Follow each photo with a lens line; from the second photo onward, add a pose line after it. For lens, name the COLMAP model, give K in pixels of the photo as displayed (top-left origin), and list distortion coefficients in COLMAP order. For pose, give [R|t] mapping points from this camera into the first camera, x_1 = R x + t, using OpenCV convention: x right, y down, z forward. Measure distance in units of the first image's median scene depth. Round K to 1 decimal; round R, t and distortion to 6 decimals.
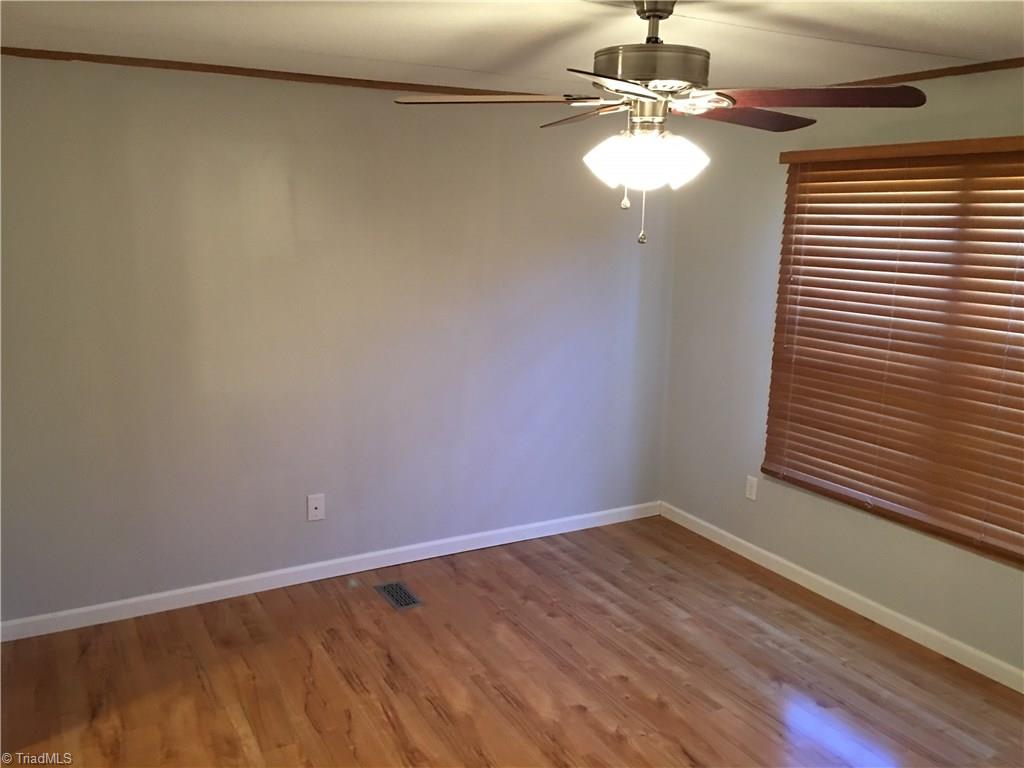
lens RADIAL K [[865.1, 0, 520.0], [0, 865.1, 386.8], [0, 0, 1]] dist [0.058433, -0.079938]
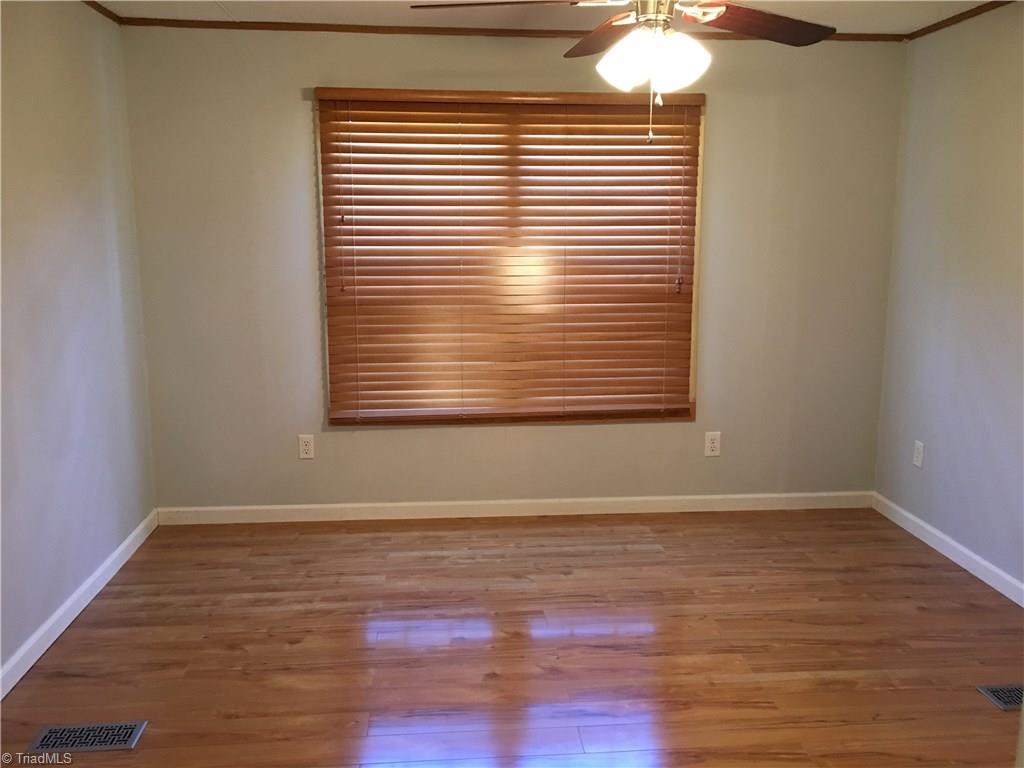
lens RADIAL K [[865.1, 0, 508.6], [0, 865.1, 378.6], [0, 0, 1]] dist [0.058433, -0.079938]
pose [[0.411103, -0.186089, 0.892393, -0.532539], [0.182258, 0.975956, 0.119552, -0.032050], [-0.893183, 0.113497, 0.435134, 0.432373]]
